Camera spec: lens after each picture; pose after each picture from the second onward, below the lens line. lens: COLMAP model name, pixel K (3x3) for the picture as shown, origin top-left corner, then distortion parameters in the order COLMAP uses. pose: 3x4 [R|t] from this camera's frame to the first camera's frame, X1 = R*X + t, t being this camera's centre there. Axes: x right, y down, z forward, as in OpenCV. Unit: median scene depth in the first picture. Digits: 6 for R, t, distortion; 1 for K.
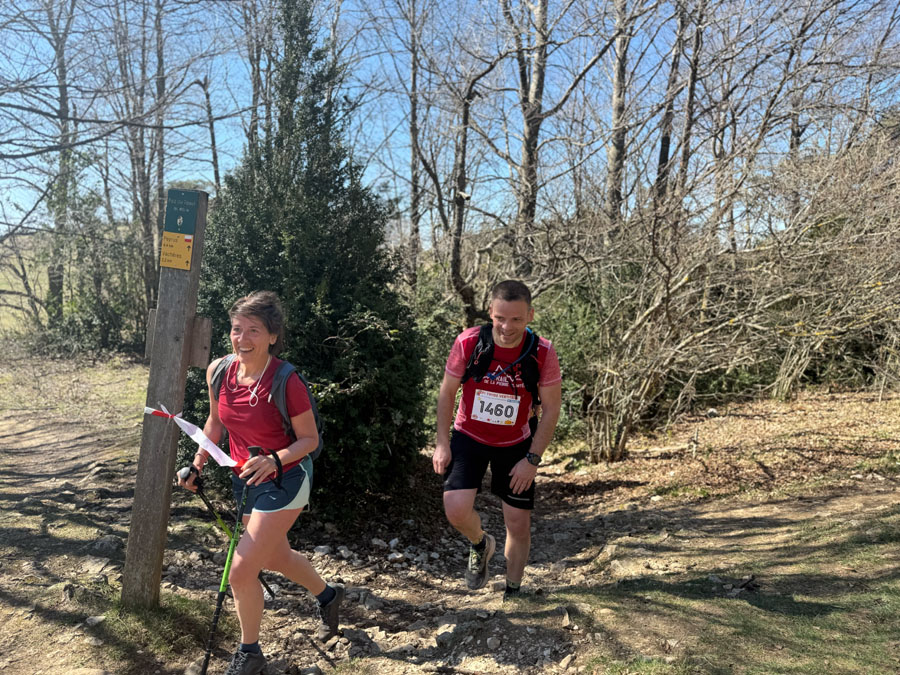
lens RADIAL K [[636.7, 0, 450.0], [0, 636.7, 337.5], [0, 0, 1]] dist [0.077026, -0.081420]
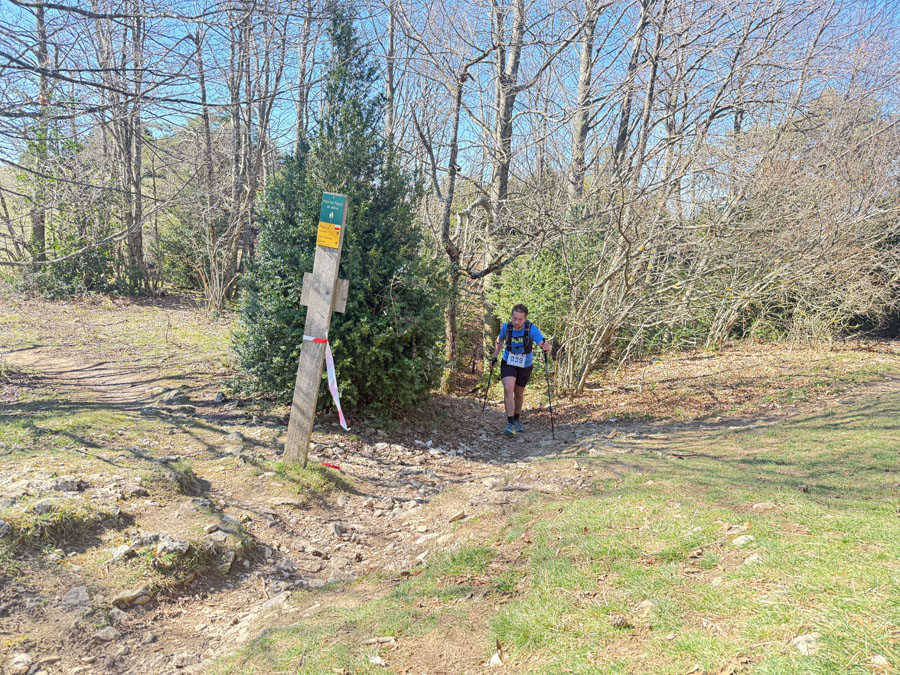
lens RADIAL K [[639.4, 0, 450.0], [0, 639.4, 337.5], [0, 0, 1]] dist [0.079807, -0.087406]
pose [[0.996240, 0.019451, 0.084426, -0.077318], [-0.025880, 0.996793, 0.075729, -0.004537], [-0.082682, -0.077629, 0.993548, -0.162160]]
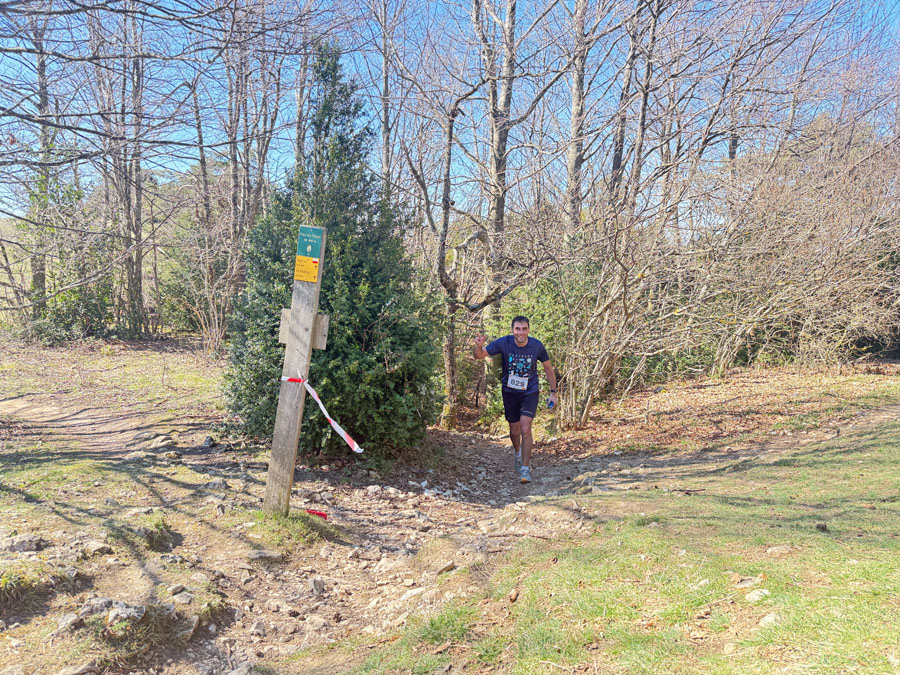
lens RADIAL K [[636.7, 0, 450.0], [0, 636.7, 337.5], [0, 0, 1]] dist [0.077026, -0.081420]
pose [[0.997198, -0.007022, 0.074483, -0.061888], [0.005416, 0.999749, 0.021748, -0.002722], [-0.074617, -0.021284, 0.996985, -0.138260]]
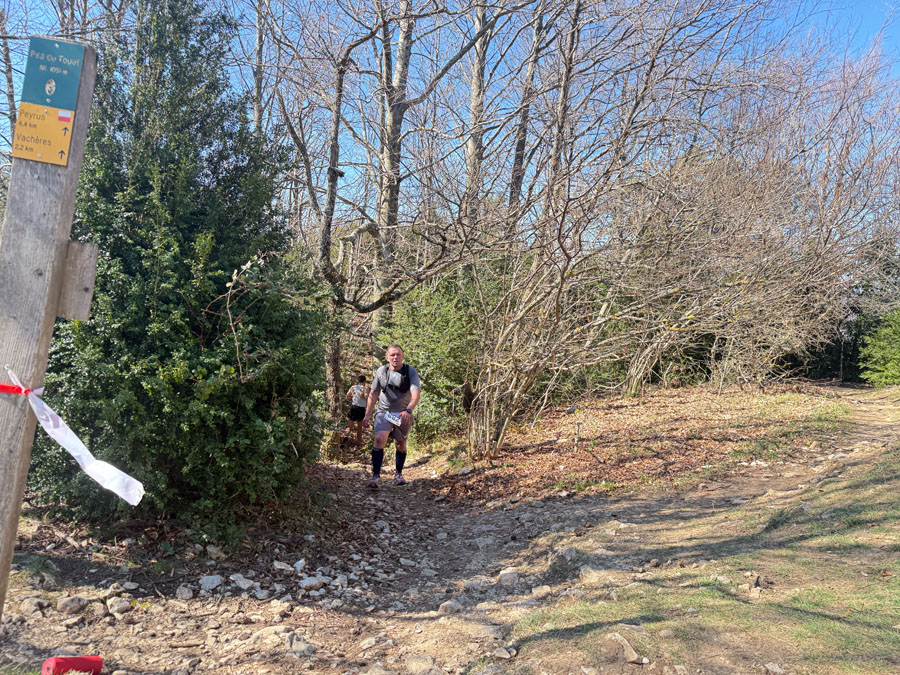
lens RADIAL K [[636.7, 0, 450.0], [0, 636.7, 337.5], [0, 0, 1]] dist [0.077026, -0.081420]
pose [[0.963772, 0.017736, 0.266136, -0.059914], [-0.015308, 0.999820, -0.011195, 0.019940], [-0.266287, 0.006715, 0.963870, 0.081301]]
